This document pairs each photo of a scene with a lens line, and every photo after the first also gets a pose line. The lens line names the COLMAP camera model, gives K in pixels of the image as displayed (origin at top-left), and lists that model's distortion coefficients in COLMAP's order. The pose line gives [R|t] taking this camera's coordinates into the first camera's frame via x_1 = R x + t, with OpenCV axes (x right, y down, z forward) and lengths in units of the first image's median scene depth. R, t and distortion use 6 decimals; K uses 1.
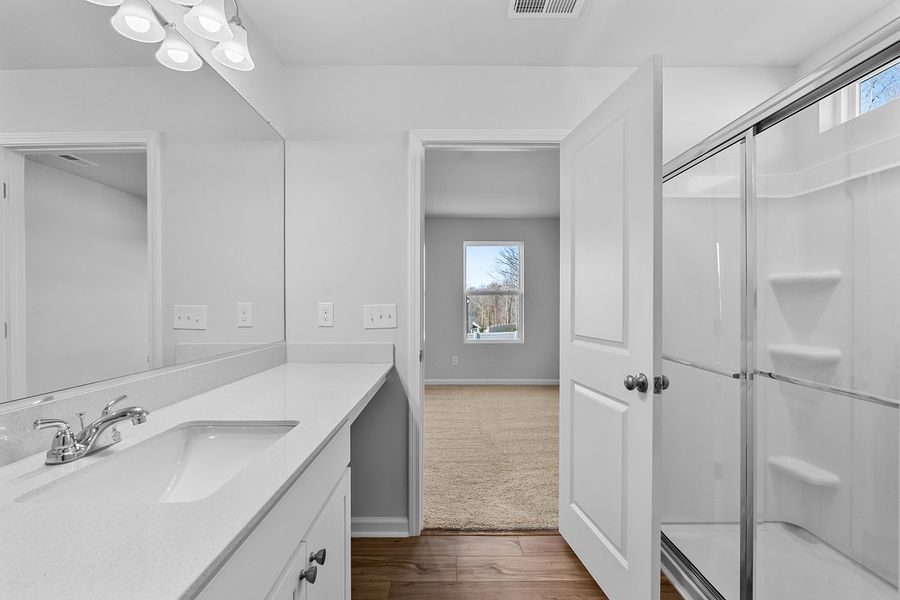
lens RADIAL K [[410.4, 0, 451.3], [0, 410.4, 314.1], [0, 0, 1]] dist [0.000794, -0.014308]
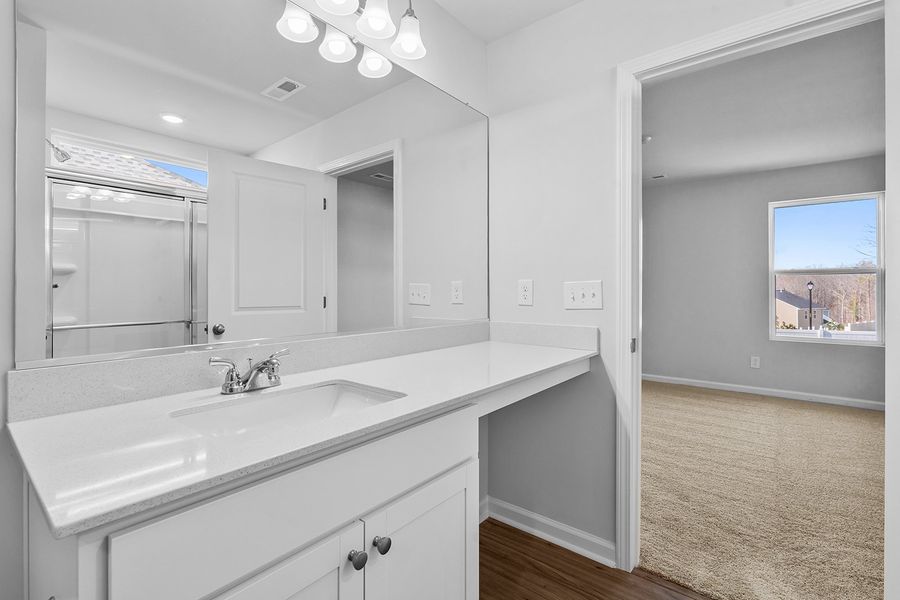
lens RADIAL K [[411.4, 0, 451.7], [0, 411.4, 294.7], [0, 0, 1]] dist [-0.003012, -0.000427]
pose [[0.769171, 0.008264, -0.638989, 0.164716], [-0.018078, 0.999798, -0.008831, 0.017620], [0.638787, 0.018344, 0.769165, 0.166193]]
